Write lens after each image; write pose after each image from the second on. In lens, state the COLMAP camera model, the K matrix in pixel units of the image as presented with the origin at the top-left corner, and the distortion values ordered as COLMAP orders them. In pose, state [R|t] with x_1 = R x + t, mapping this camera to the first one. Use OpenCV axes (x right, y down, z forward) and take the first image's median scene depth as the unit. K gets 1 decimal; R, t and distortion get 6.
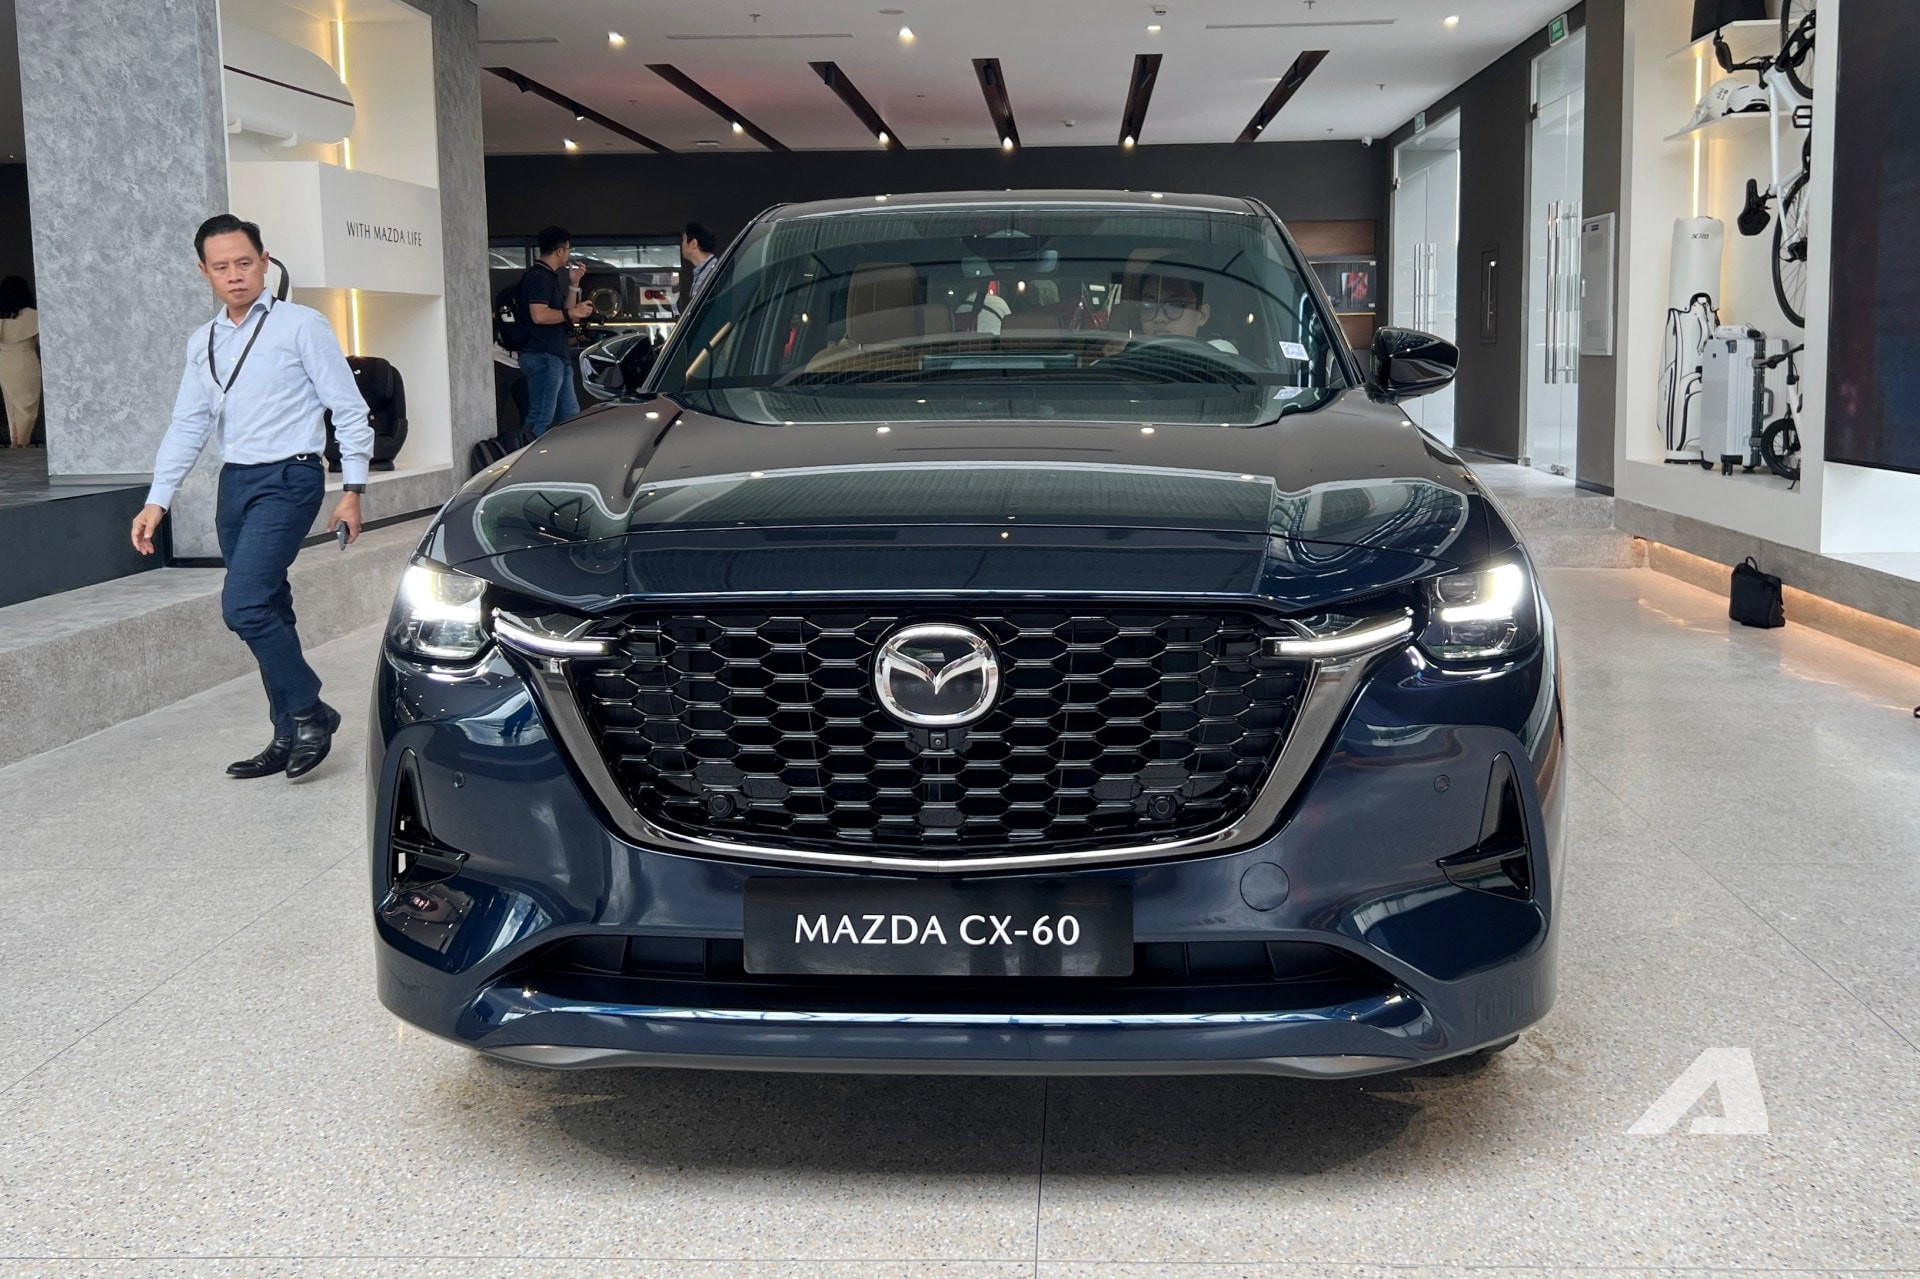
lens RADIAL K [[1726.9, 0, 1001.3], [0, 1726.9, 555.6], [0, 0, 1]] dist [0.037475, -0.047158]
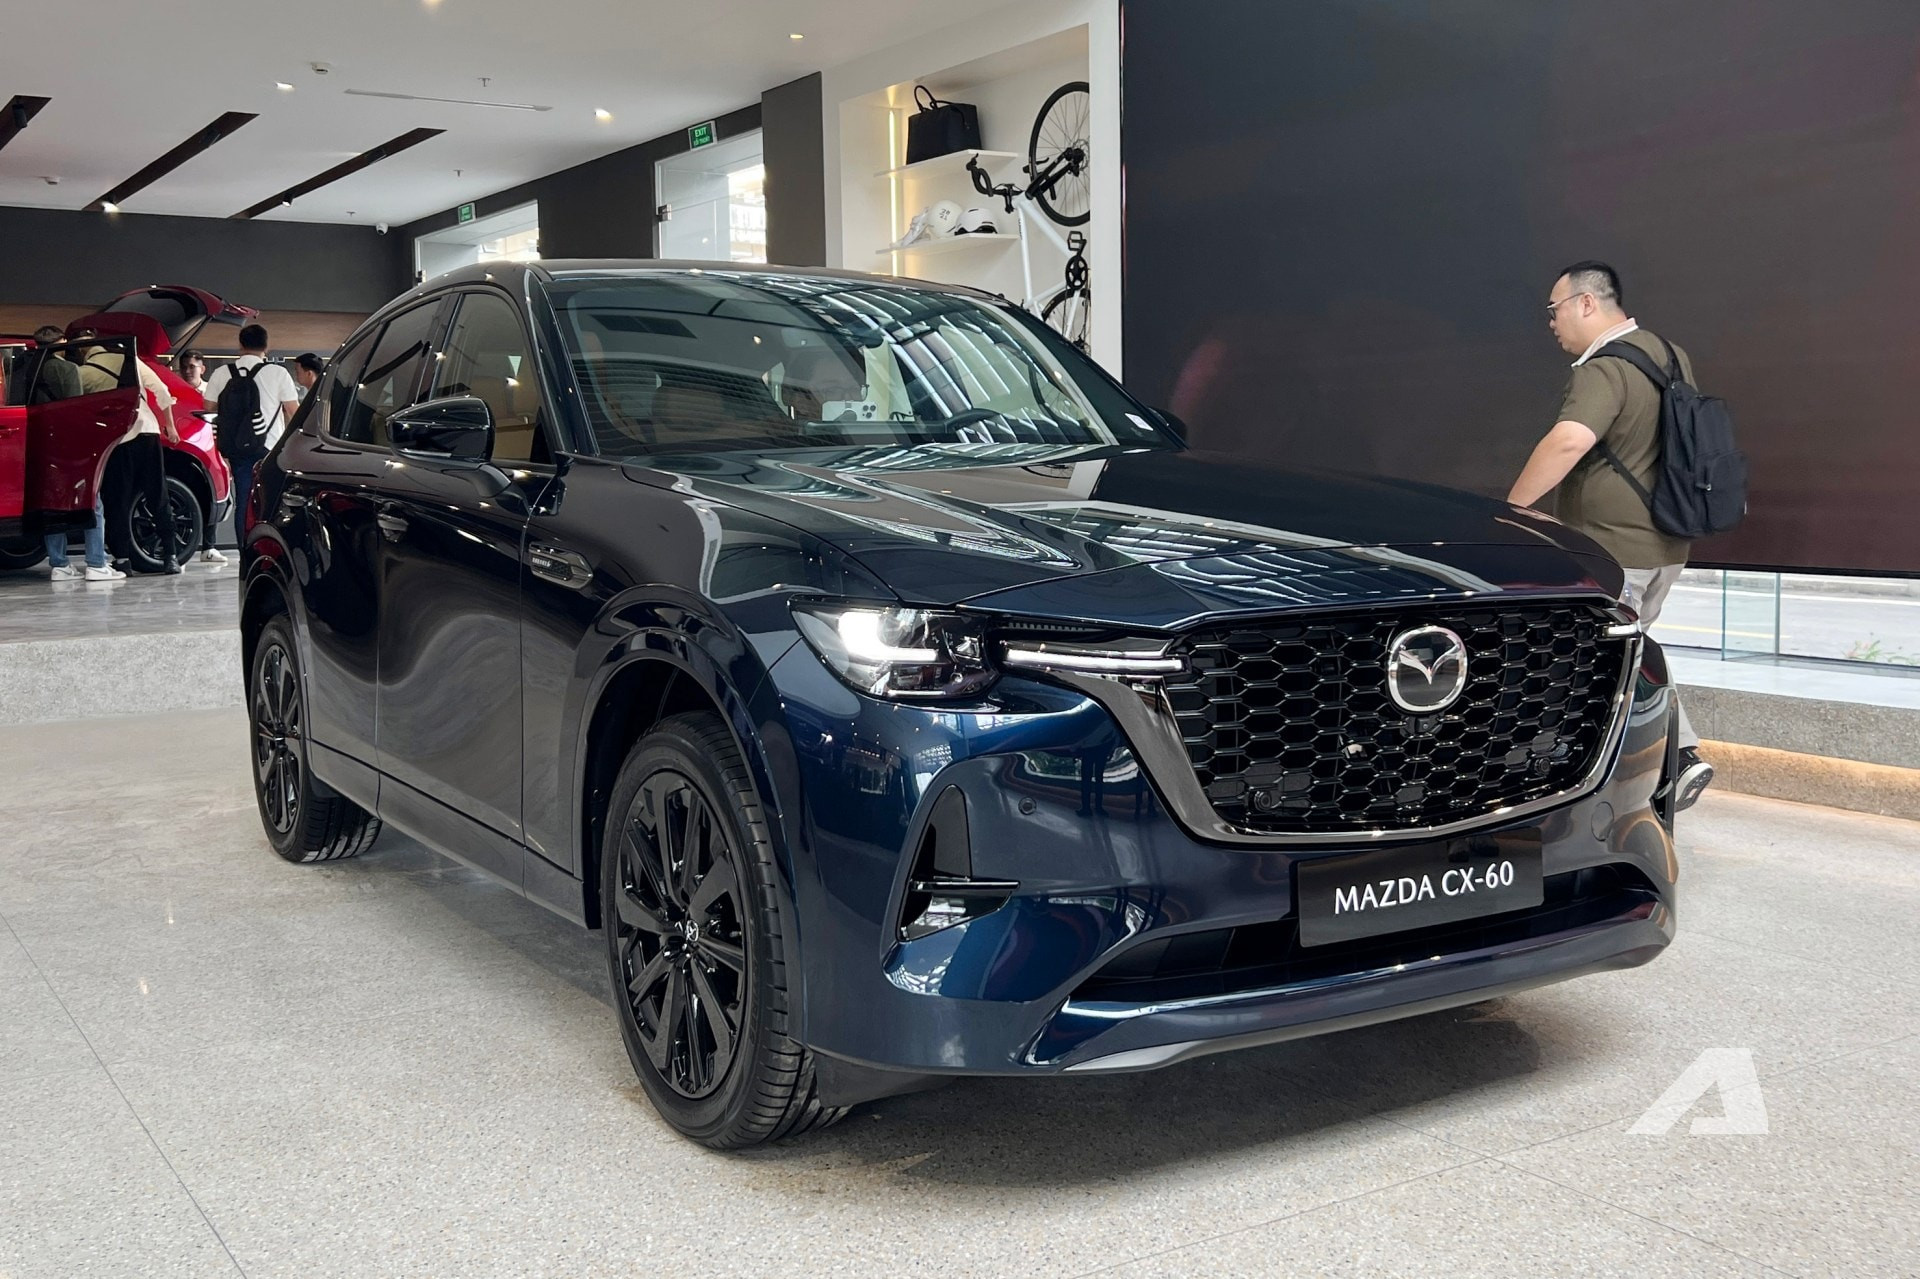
lens RADIAL K [[1880.9, 0, 960.0], [0, 1880.9, 639.5], [0, 0, 1]] dist [0.198858, -0.550106]
pose [[0.824484, -0.051166, 0.563568, -1.003412], [0.067278, 0.997703, -0.007845, 0.037166], [-0.561872, 0.044384, 0.826033, 0.102878]]
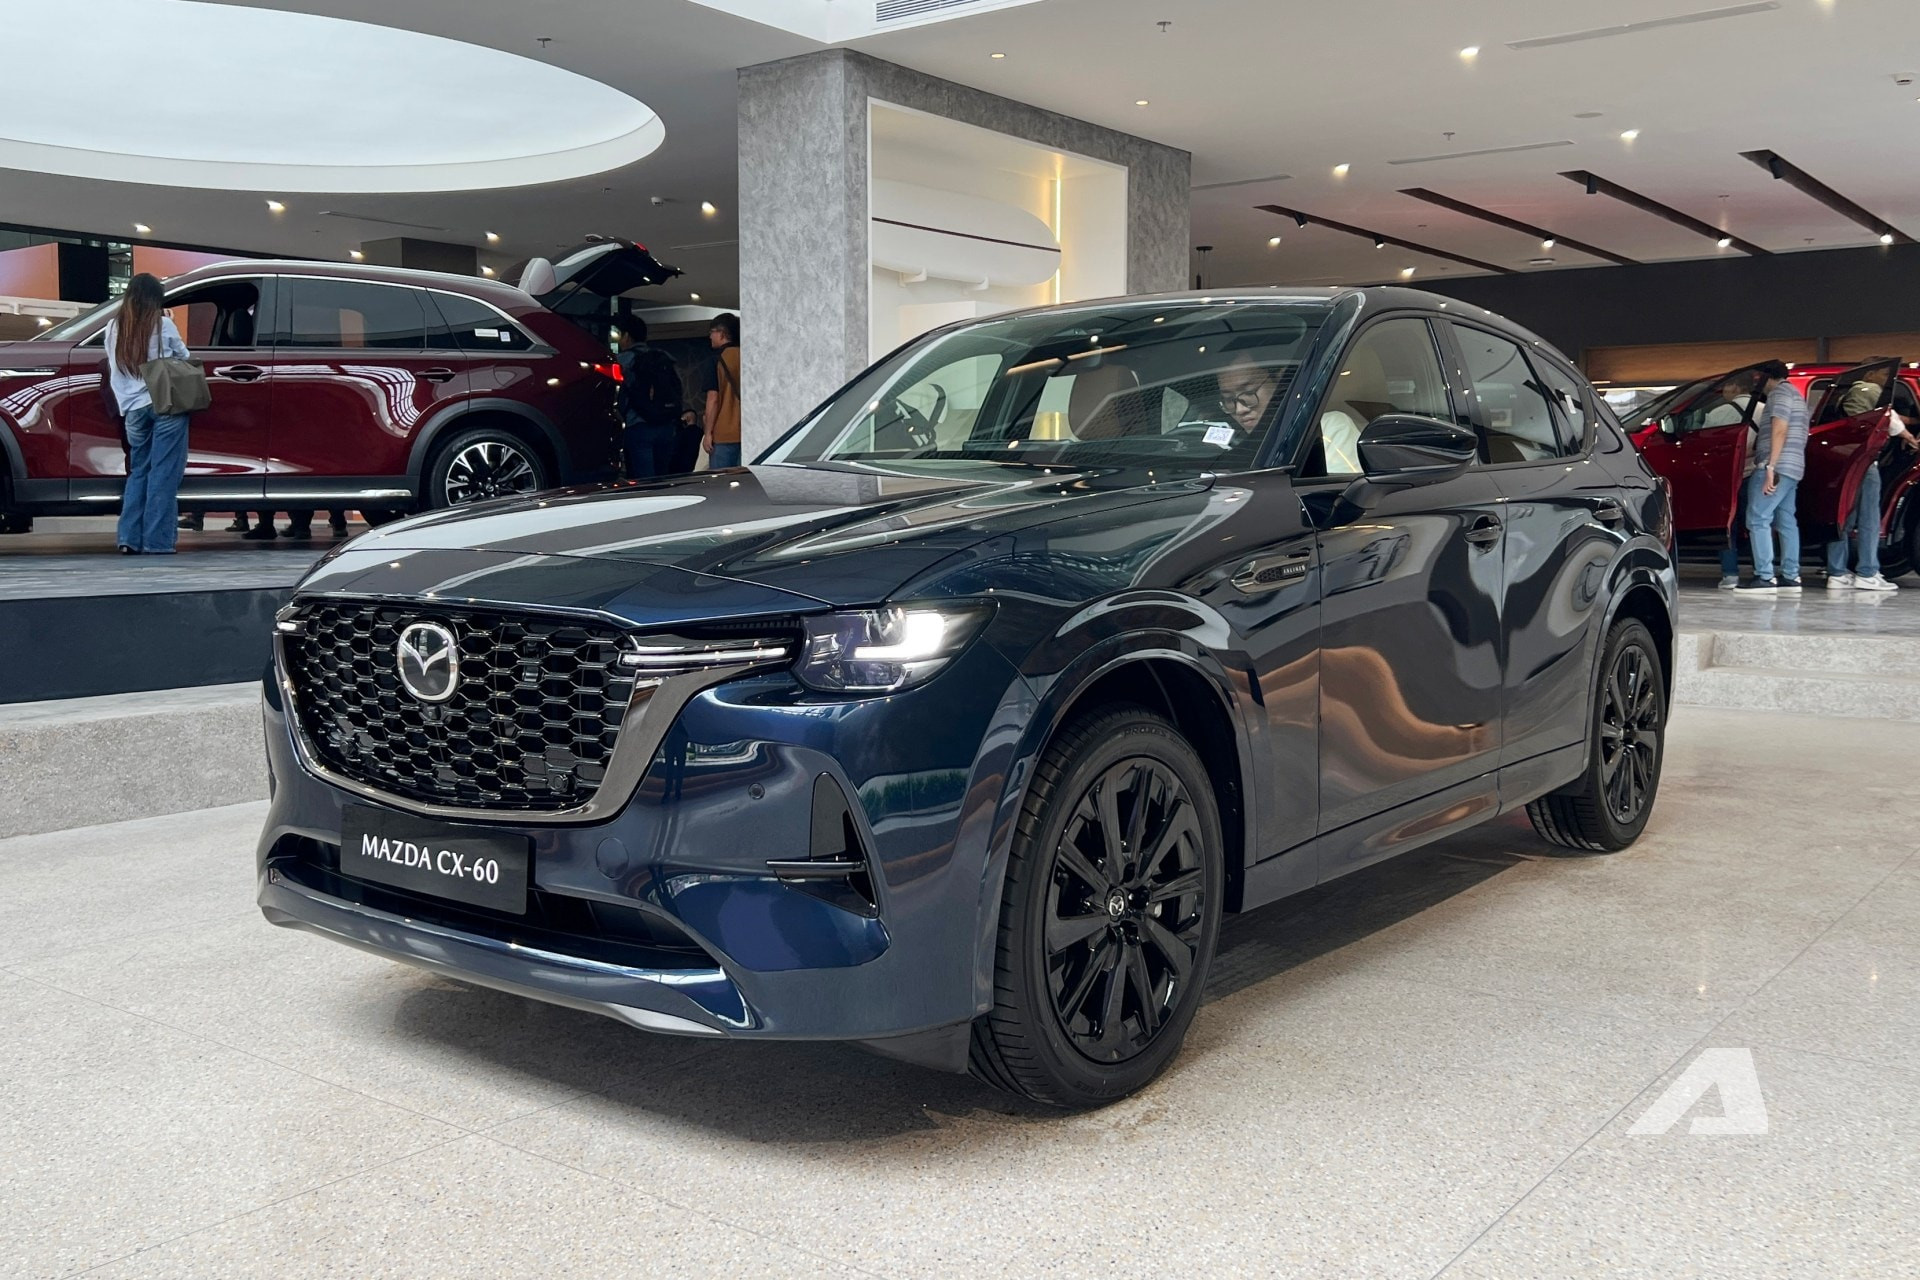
lens RADIAL K [[1695.1, 0, 960.0], [0, 1695.1, 640.0], [0, 0, 1]] dist [0.039514, -0.010751]
pose [[0.825892, 0.063092, -0.560287, 0.985448], [-0.076416, 0.997076, -0.000364, 0.022417], [0.558626, 0.043116, 0.828299, 0.155101]]
